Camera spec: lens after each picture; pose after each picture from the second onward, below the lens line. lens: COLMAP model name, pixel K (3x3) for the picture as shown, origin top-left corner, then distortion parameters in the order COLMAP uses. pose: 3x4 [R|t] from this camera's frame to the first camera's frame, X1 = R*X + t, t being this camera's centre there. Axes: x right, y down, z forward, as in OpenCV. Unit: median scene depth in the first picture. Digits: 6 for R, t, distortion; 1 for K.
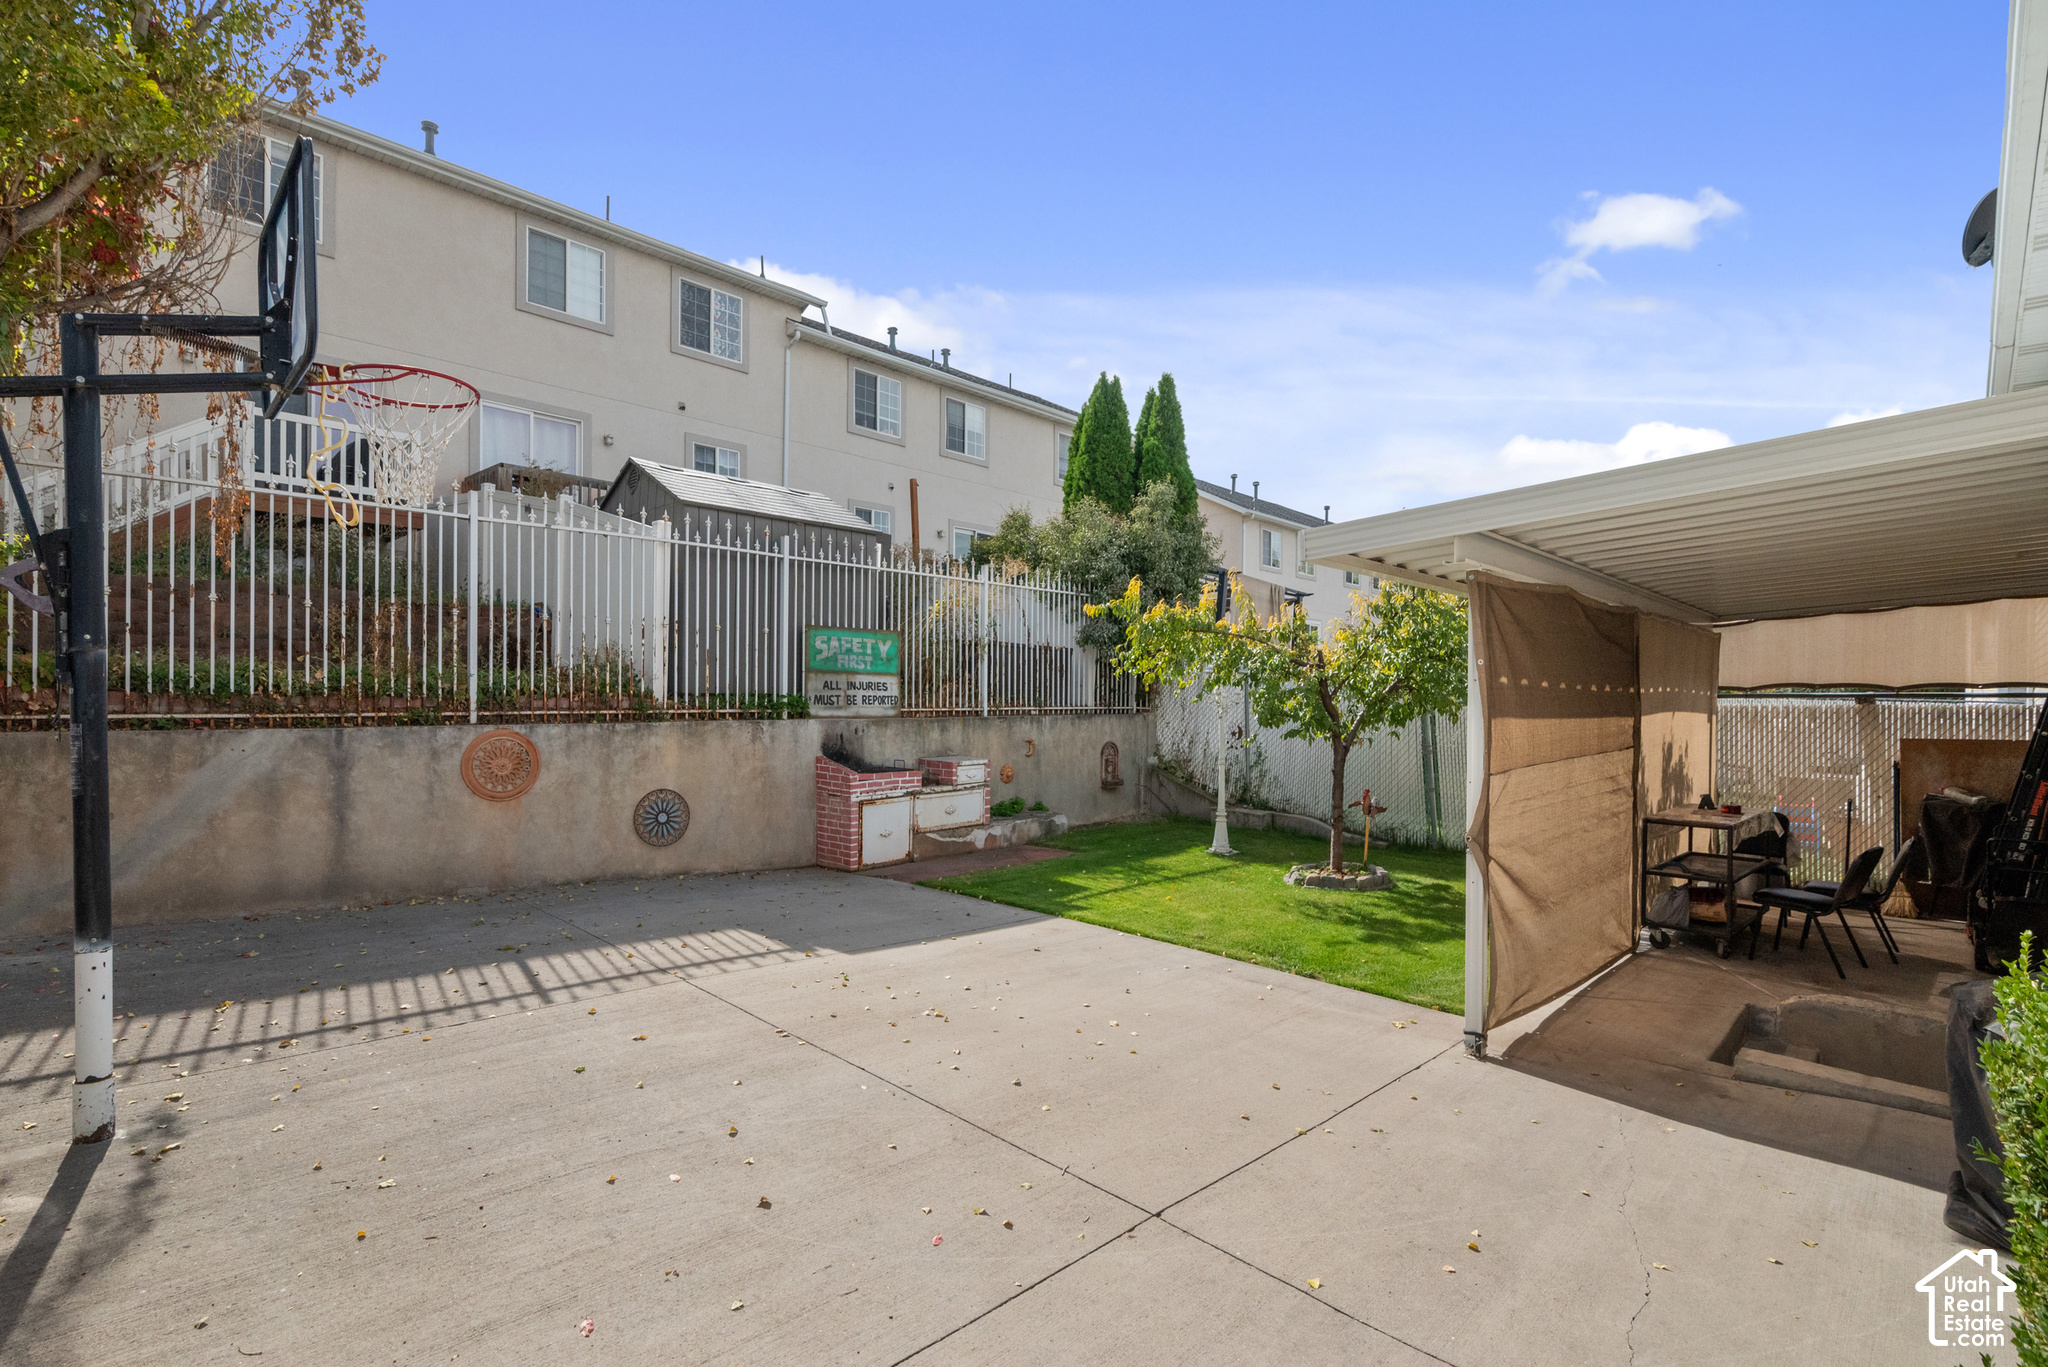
lens RADIAL K [[944.3, 0, 1024.0], [0, 944.3, 683.5], [0, 0, 1]] dist [-0.000677, 0.000021]
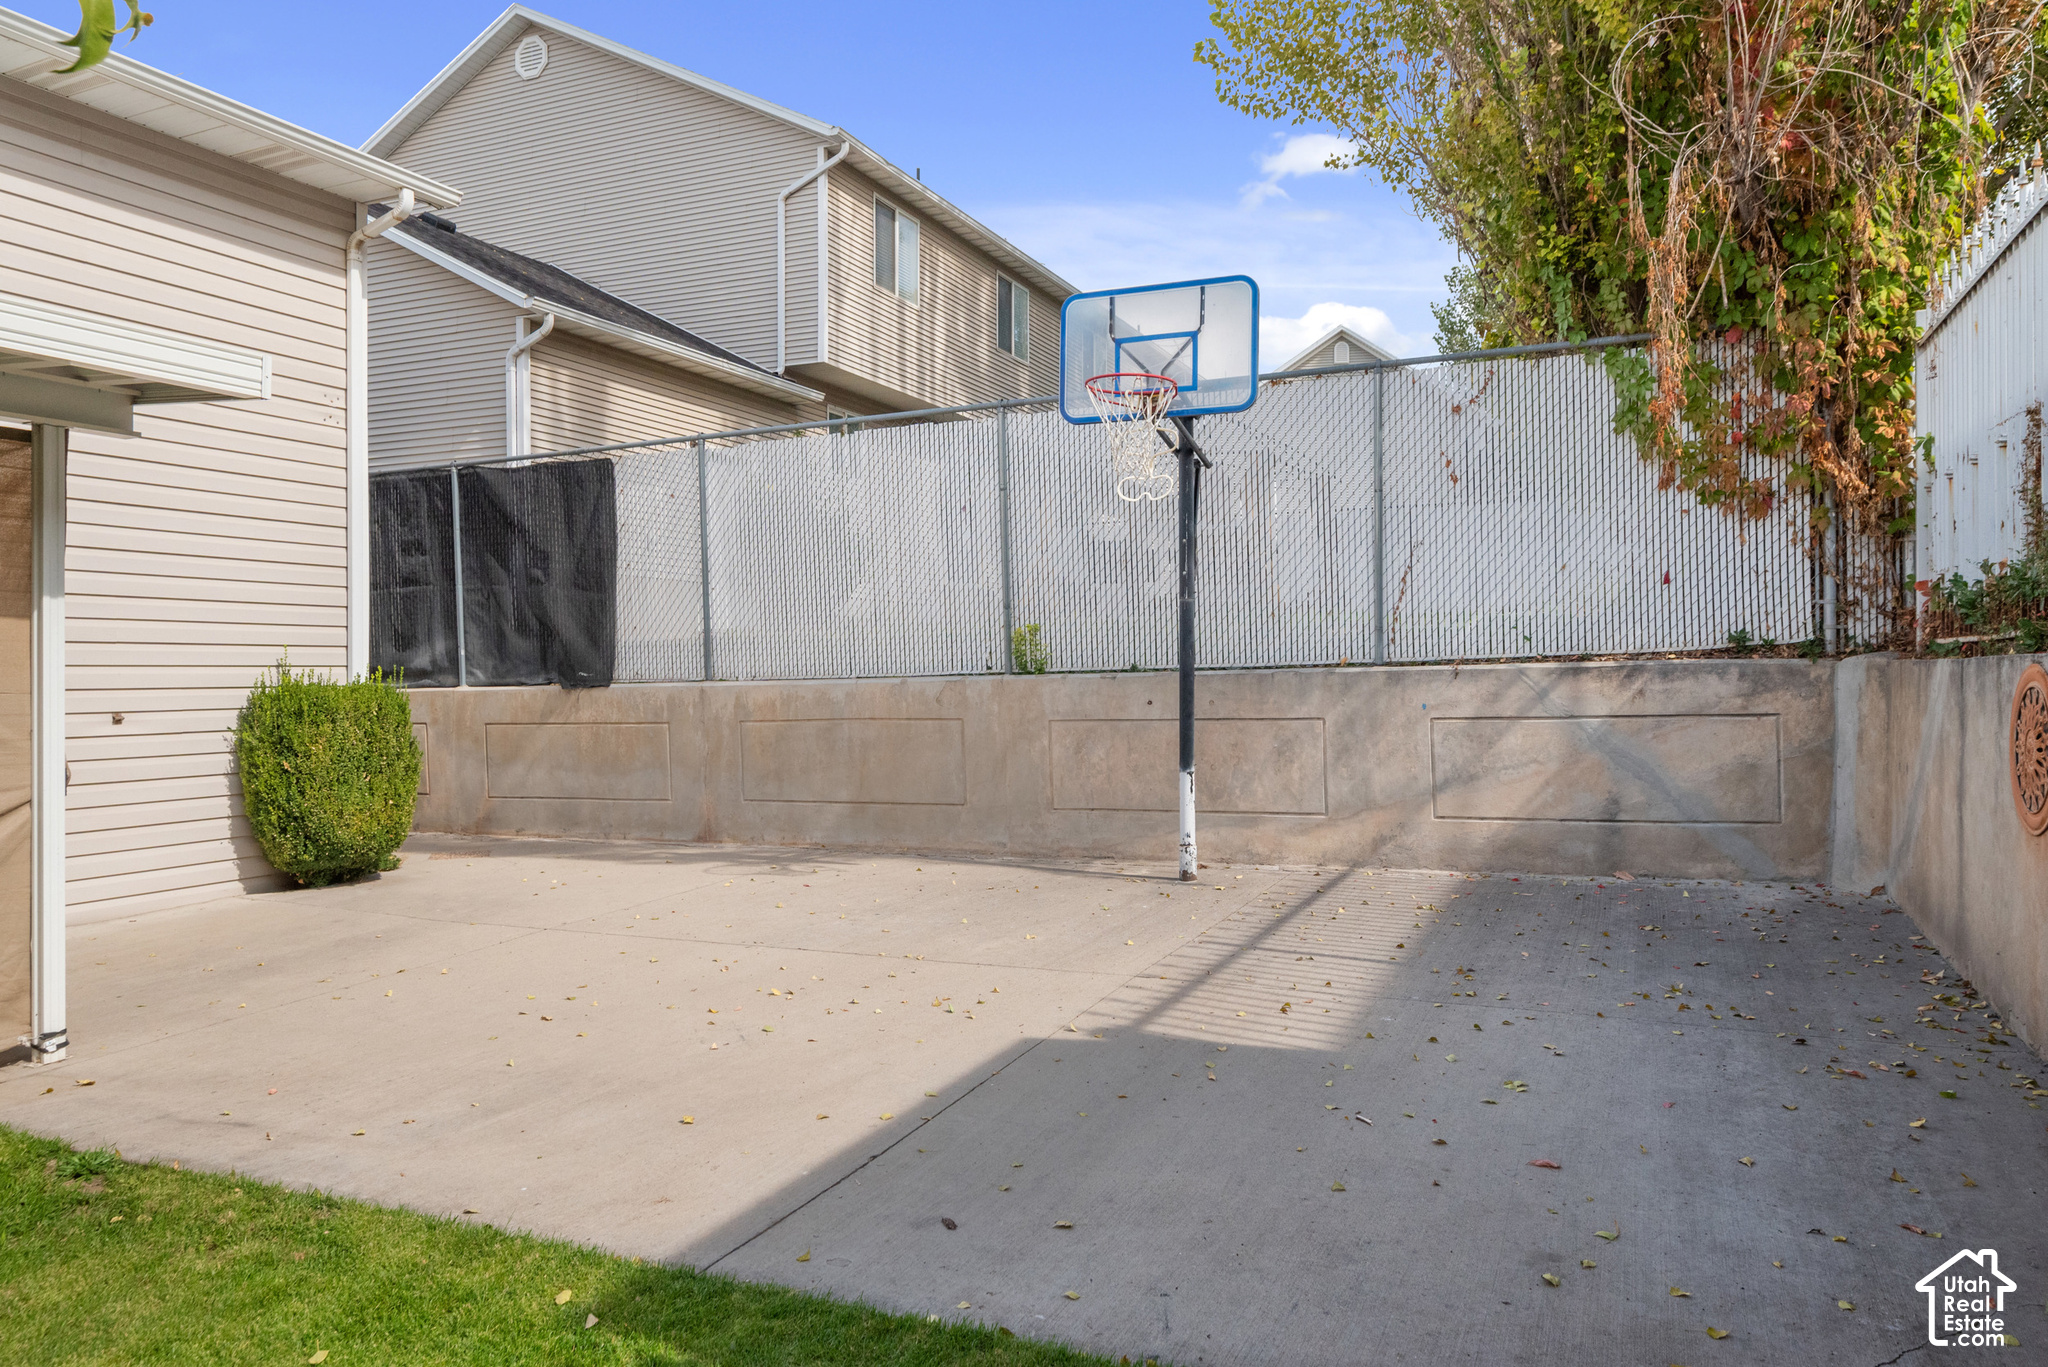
lens RADIAL K [[1374.3, 0, 1024.0], [0, 1374.3, 683.5], [0, 0, 1]] dist [0.003951, 0.001037]
pose [[-0.935665, -0.002666, -0.352878, 0.061427], [0.000332, 0.999964, -0.008436, 0.046603], [0.352888, -0.008010, -0.935631, 1.063762]]
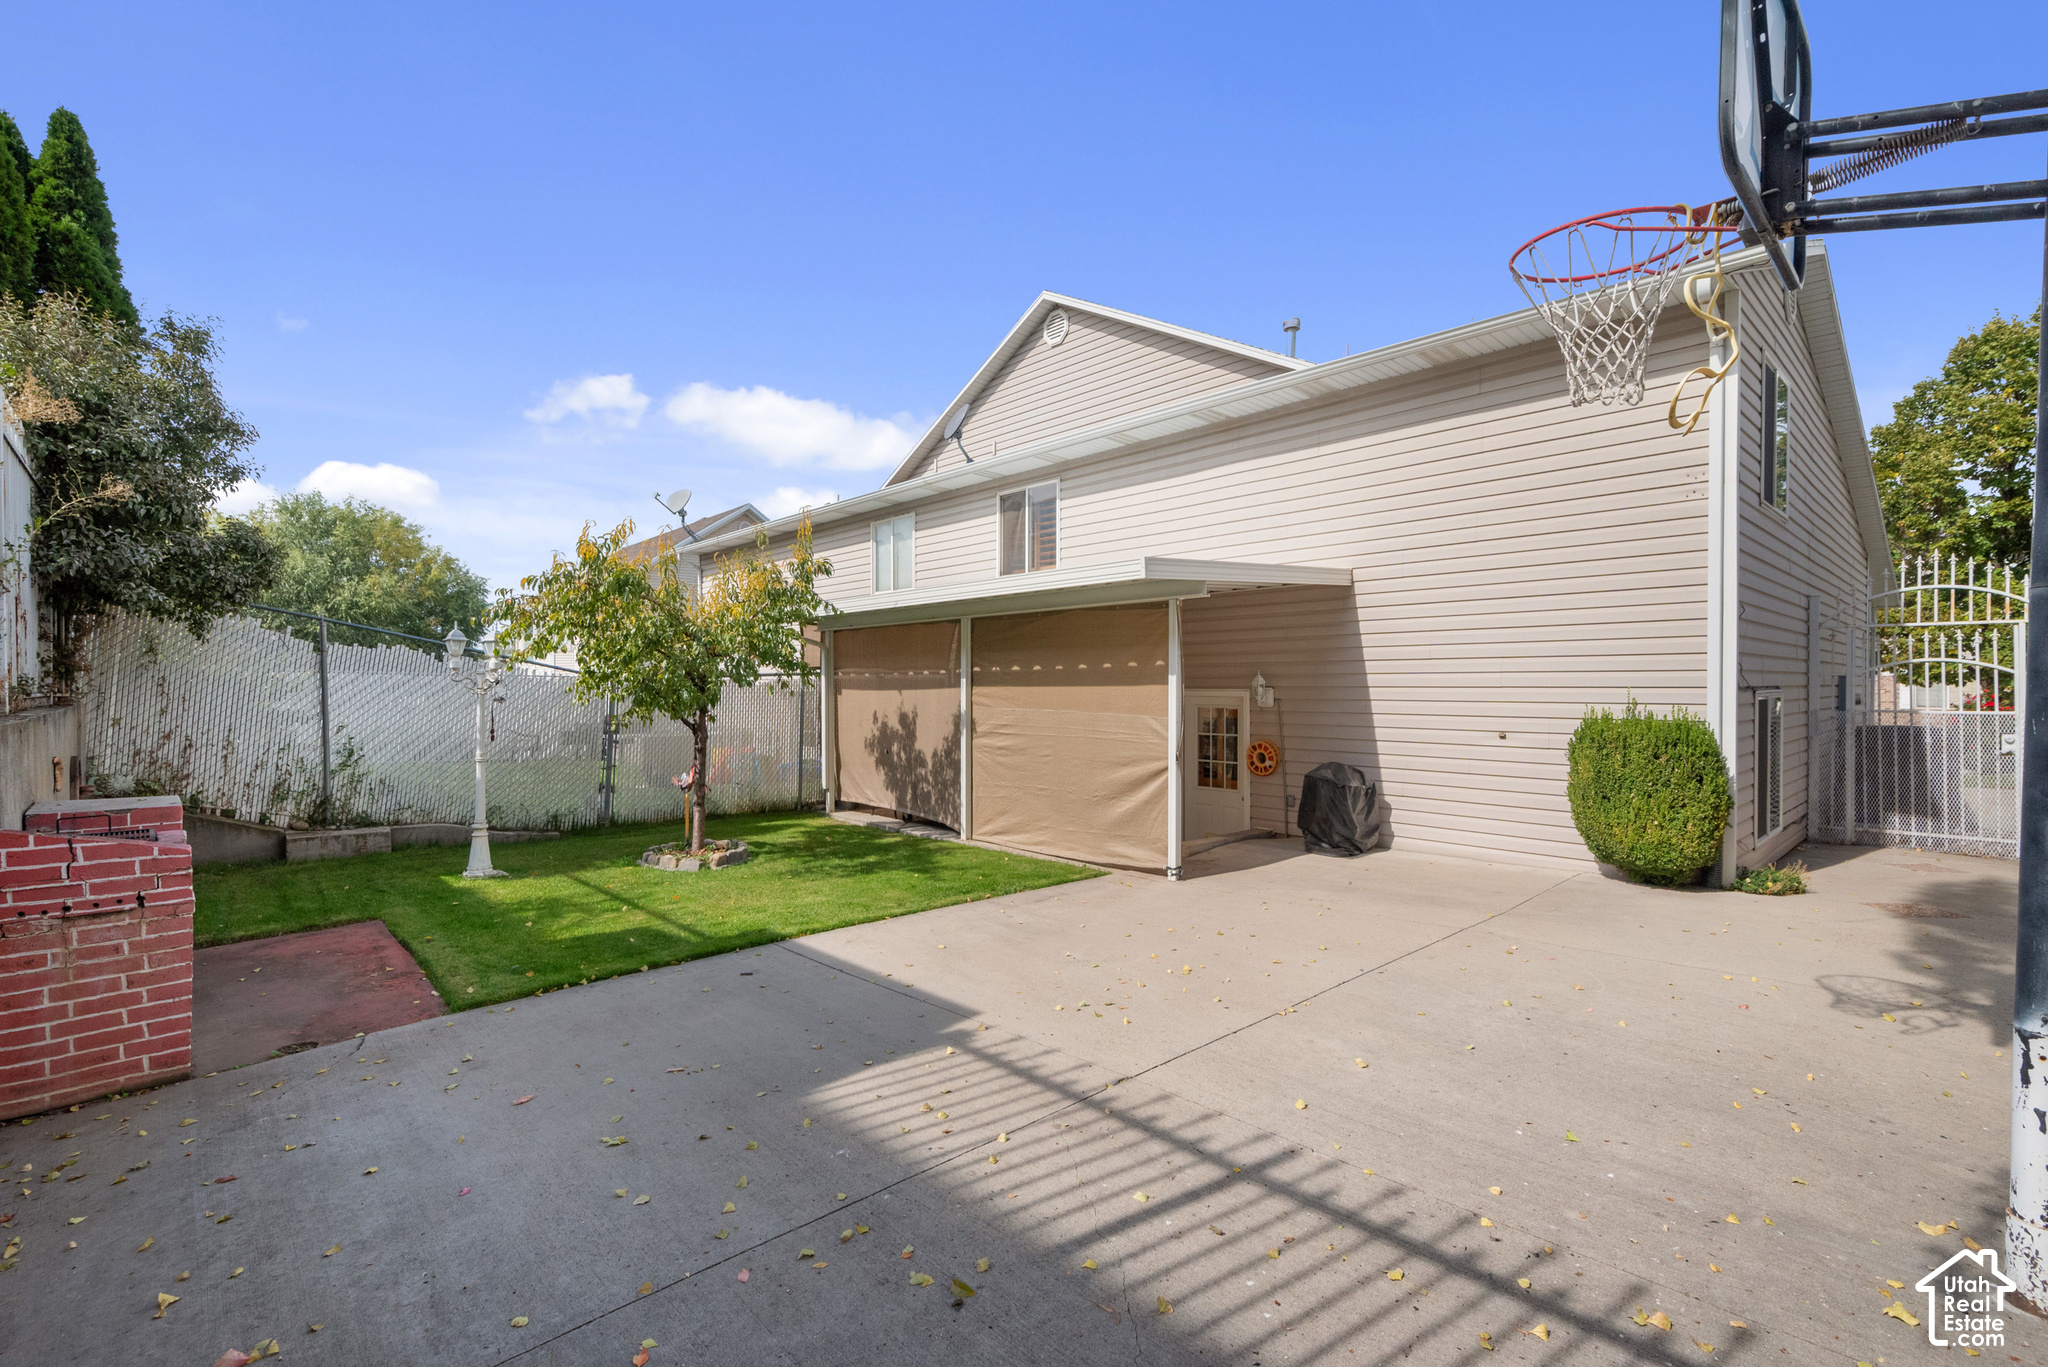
lens RADIAL K [[904.2, 0, 1024.0], [0, 904.2, 683.5], [0, 0, 1]] dist [0.000891, 0.000174]
pose [[0.035500, -0.007022, 0.999345, -0.536834], [-0.010715, 0.999915, 0.007407, 0.012869], [-0.999312, -0.010970, 0.035422, 0.563869]]
